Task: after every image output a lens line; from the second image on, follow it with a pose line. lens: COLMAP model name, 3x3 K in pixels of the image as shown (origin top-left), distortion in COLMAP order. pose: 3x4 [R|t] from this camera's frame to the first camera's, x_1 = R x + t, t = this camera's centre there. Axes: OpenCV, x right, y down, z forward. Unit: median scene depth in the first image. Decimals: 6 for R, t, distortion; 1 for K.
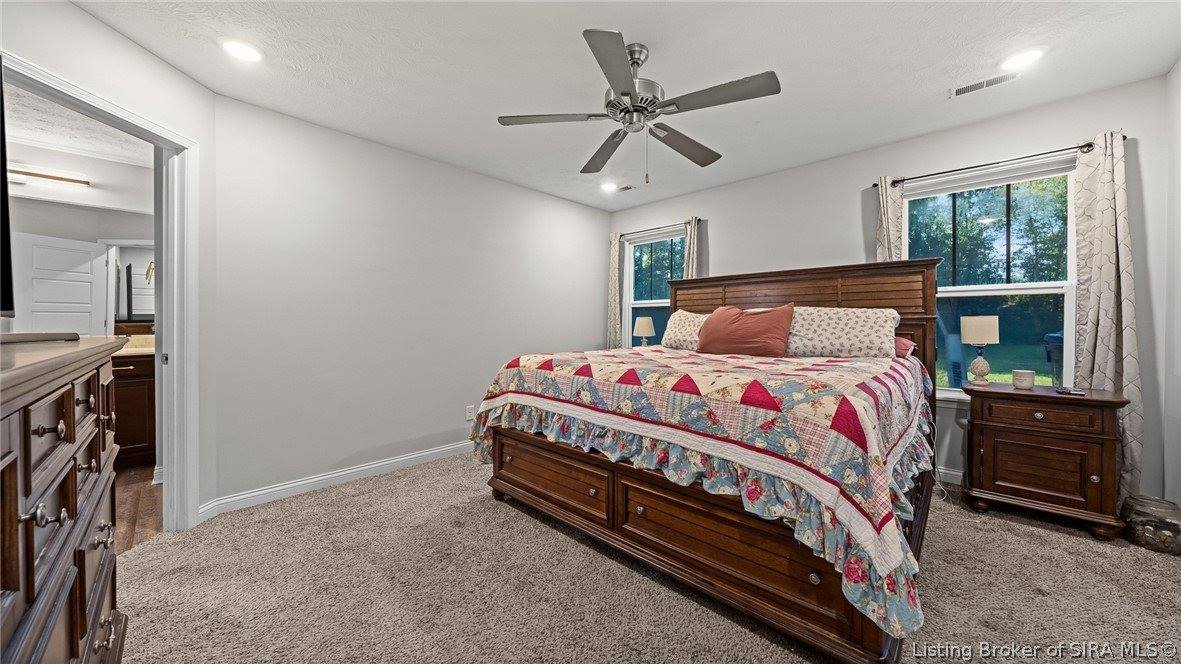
lens RADIAL K [[407.1, 0, 585.5], [0, 407.1, 323.8], [0, 0, 1]] dist [-0.006674, -0.000018]
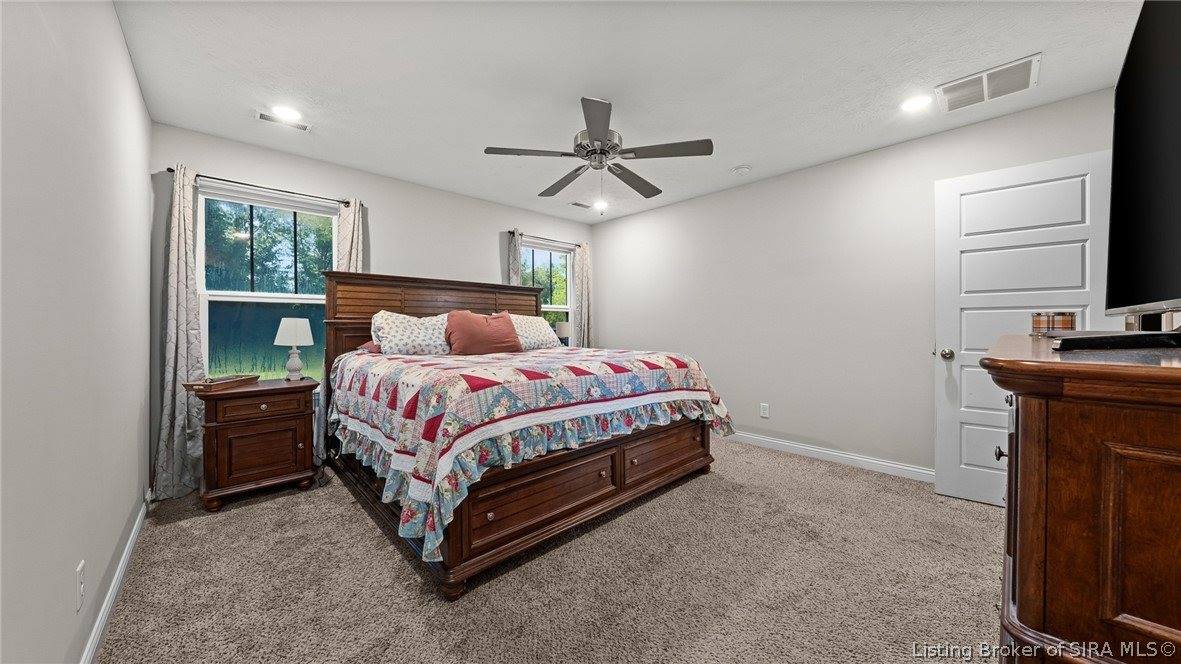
lens RADIAL K [[407.1, 0, 585.9], [0, 407.1, 329.2], [0, 0, 1]] dist [-0.006674, -0.000018]
pose [[0.030268, -0.006144, 0.999523, -0.816377], [0.004994, 0.999970, 0.005996, 0.001840], [-0.999529, 0.004810, 0.030298, 0.741867]]
